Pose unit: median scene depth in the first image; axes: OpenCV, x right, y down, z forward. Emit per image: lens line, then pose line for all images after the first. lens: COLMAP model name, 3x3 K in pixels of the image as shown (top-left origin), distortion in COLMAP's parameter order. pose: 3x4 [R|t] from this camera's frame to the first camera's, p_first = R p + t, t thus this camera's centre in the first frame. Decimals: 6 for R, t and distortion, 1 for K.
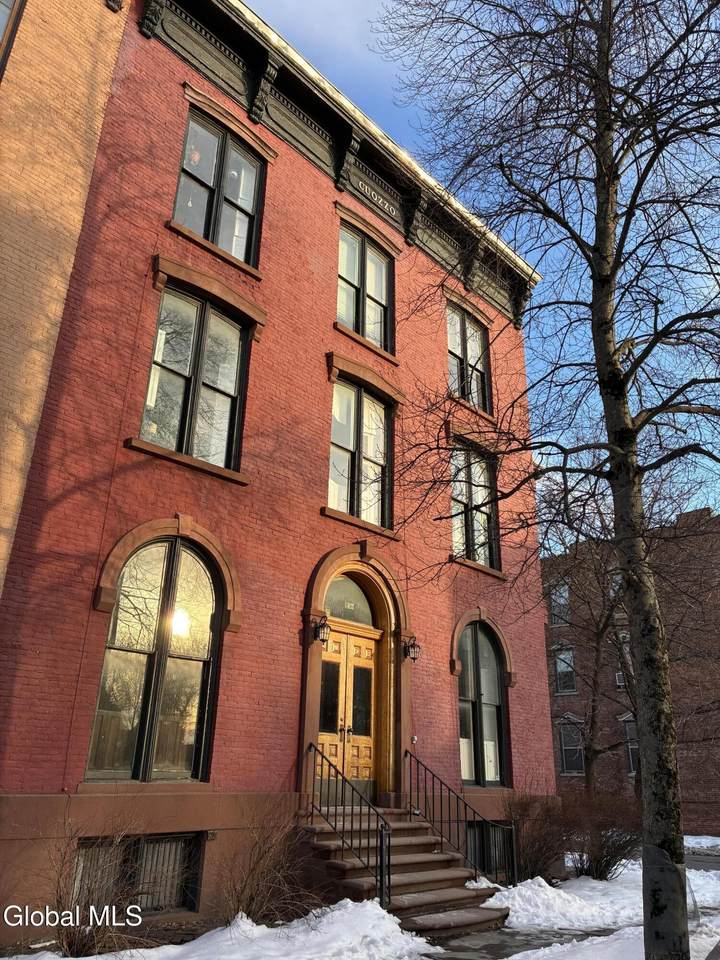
lens RADIAL K [[727.6, 0, 361.2], [0, 727.6, 480.7], [0, 0, 1]] dist [0.026630, -0.003048]
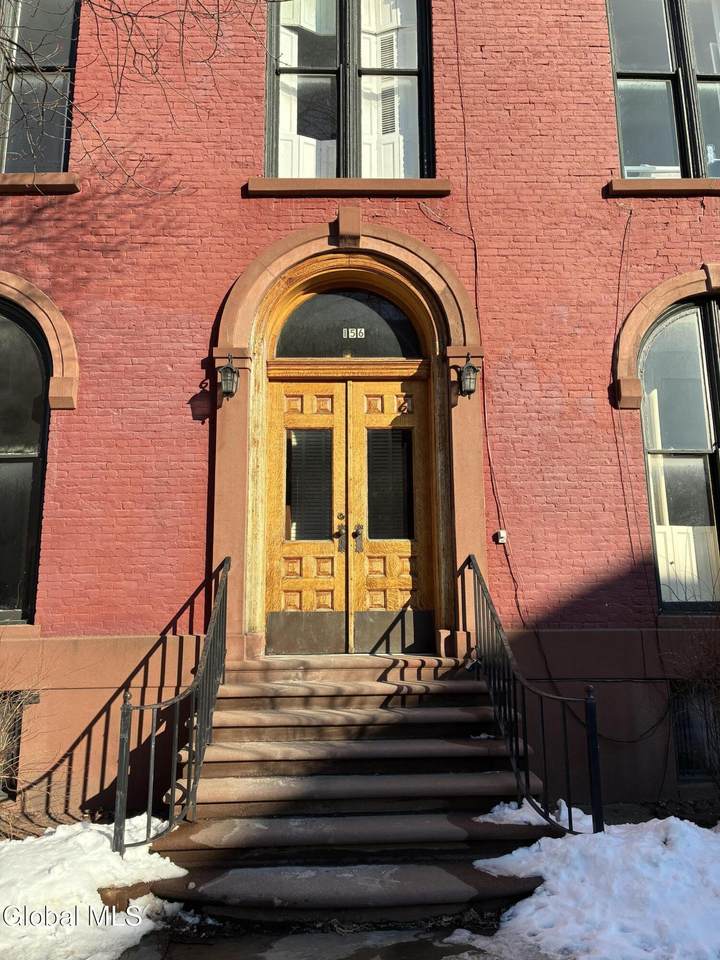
lens RADIAL K [[727.6, 0, 359.8], [0, 727.6, 475.9], [0, 0, 1]] dist [0.026630, -0.003048]
pose [[0.704929, -0.165958, -0.689589, 0.396175], [0.294791, 0.952843, 0.072036, 0.257616], [0.645115, -0.254065, 0.720609, 0.592948]]
